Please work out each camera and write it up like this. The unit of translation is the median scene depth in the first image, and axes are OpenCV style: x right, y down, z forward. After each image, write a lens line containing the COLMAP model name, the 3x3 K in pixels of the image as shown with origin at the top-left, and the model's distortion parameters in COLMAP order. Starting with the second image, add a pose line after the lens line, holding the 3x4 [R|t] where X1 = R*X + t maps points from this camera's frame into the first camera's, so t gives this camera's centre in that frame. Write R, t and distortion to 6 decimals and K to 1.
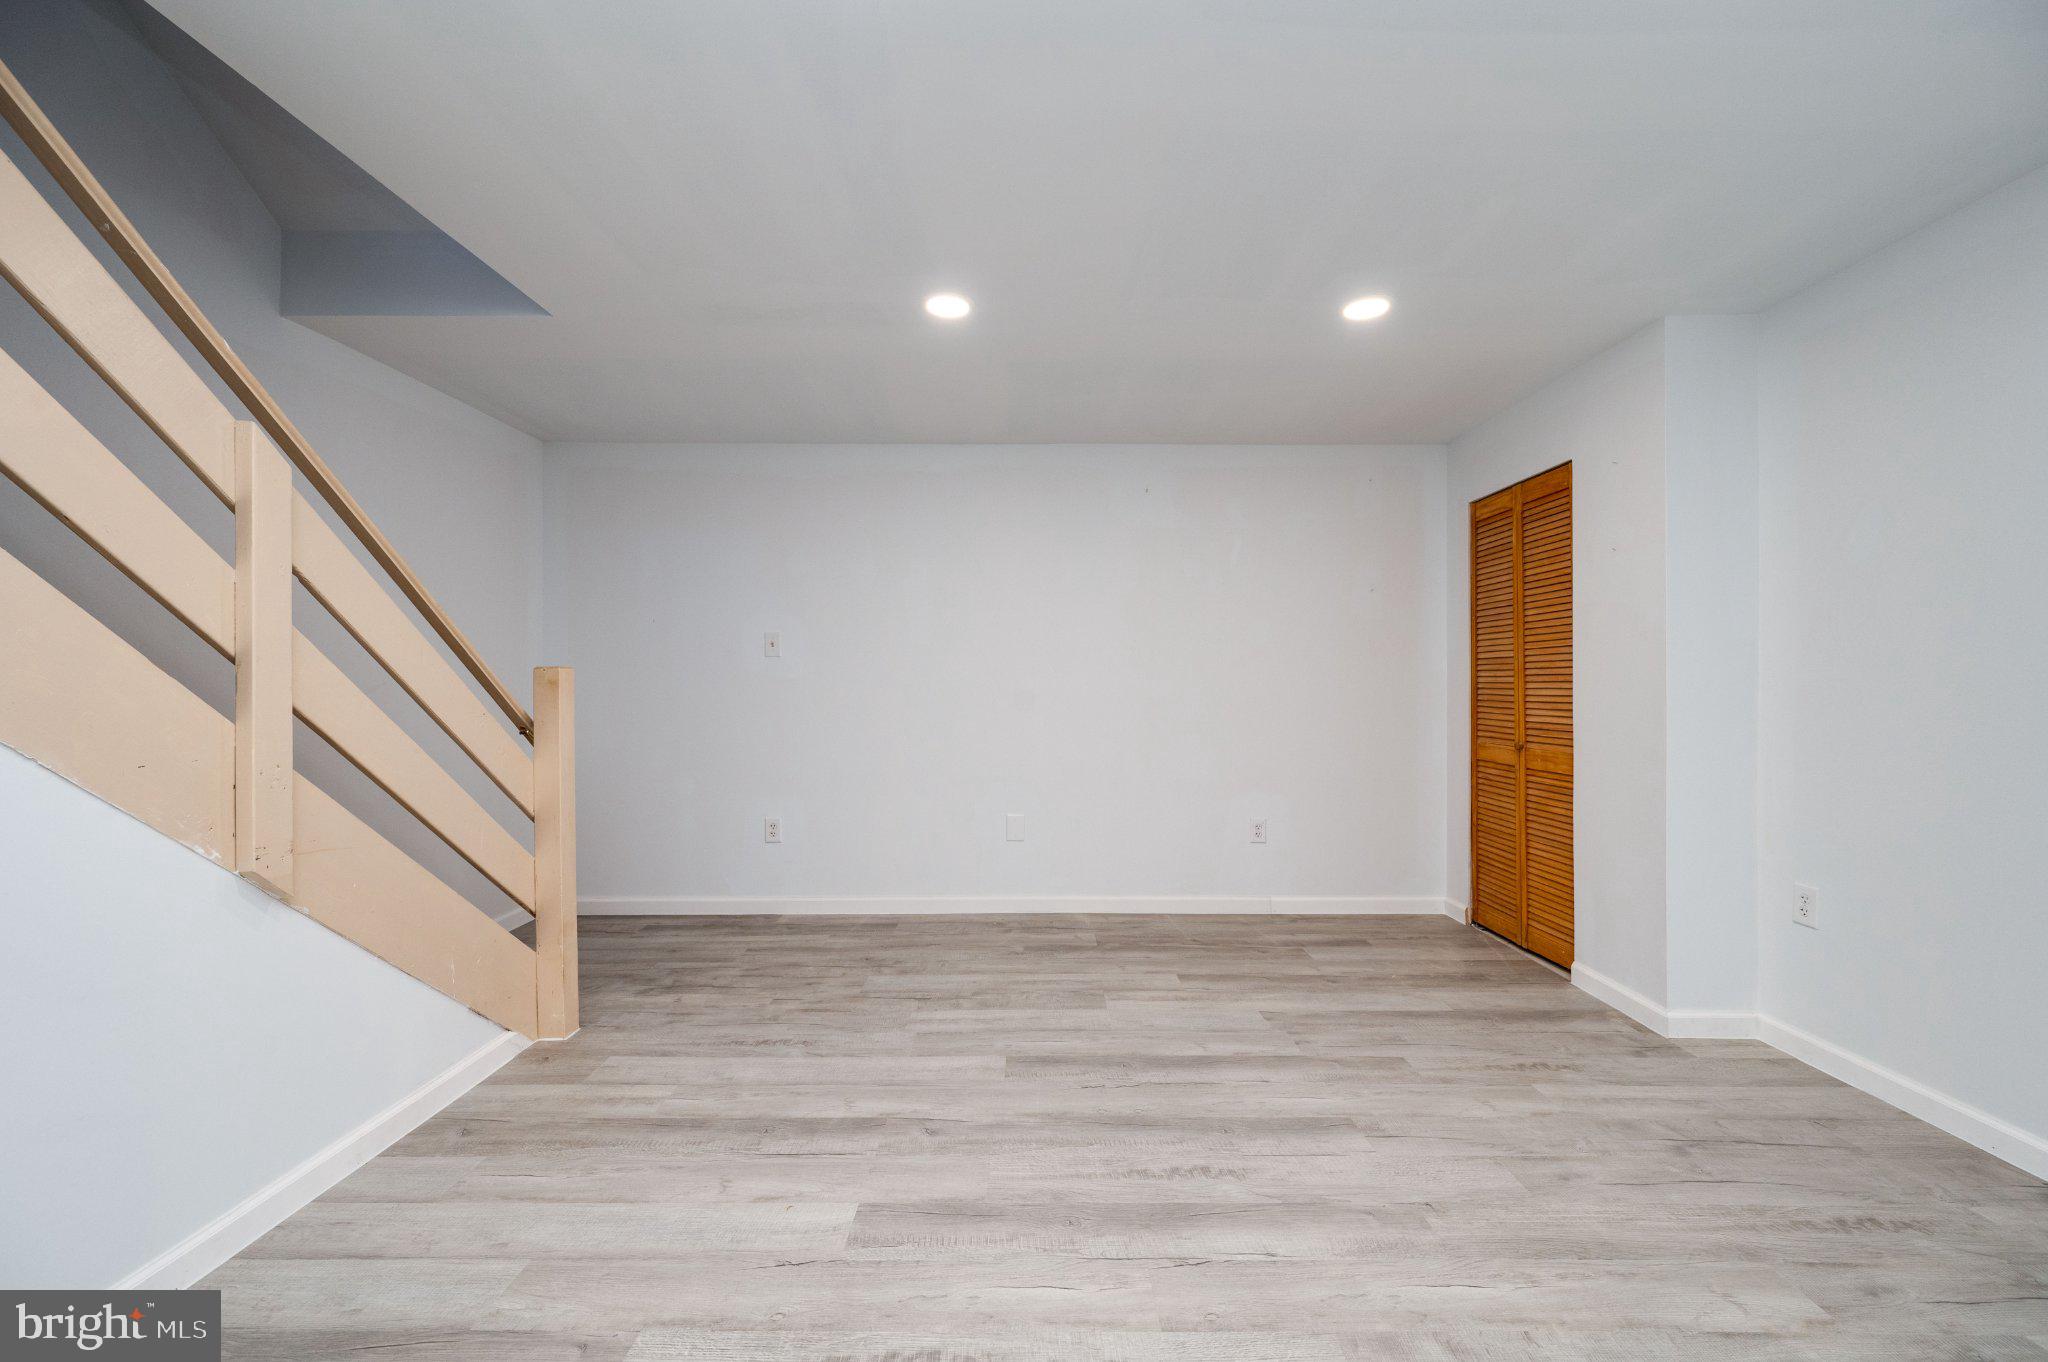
lens RADIAL K [[837.9, 0, 1024.0], [0, 837.9, 681.0], [0, 0, 1]] dist [-0.003080, -0.000184]
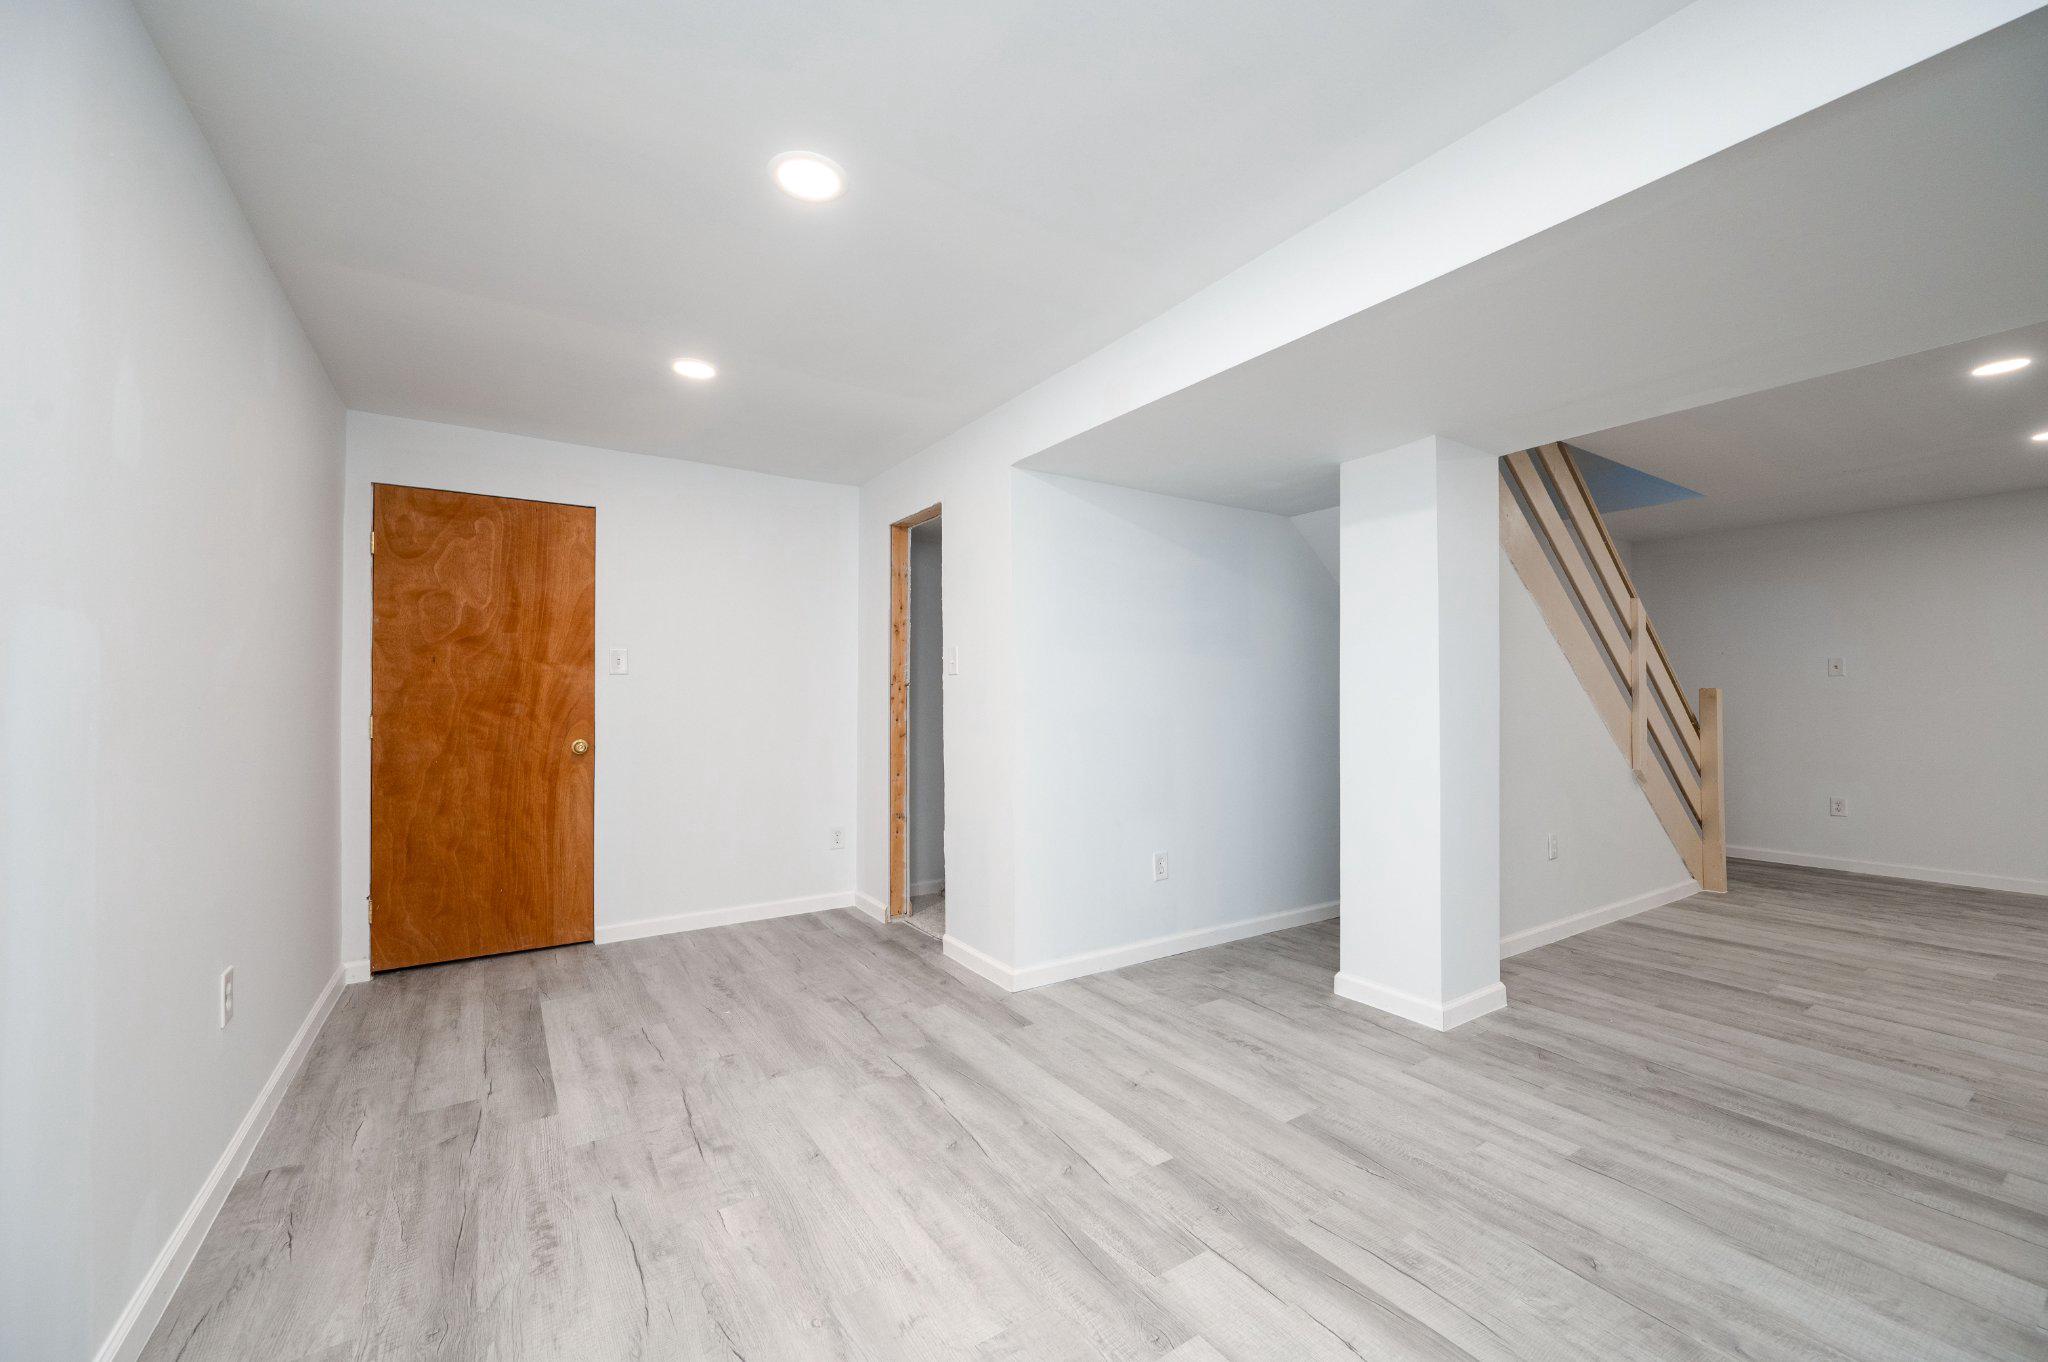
lens RADIAL K [[831.8, 0, 991.1], [0, 831.8, 700.7], [0, 0, 1]] dist [-0.001878, -0.000173]
pose [[0.562391, -0.005346, -0.826854, 0.065348], [0.009071, 0.999959, -0.000295, -0.003223], [0.826821, -0.007335, 0.562417, -1.634467]]
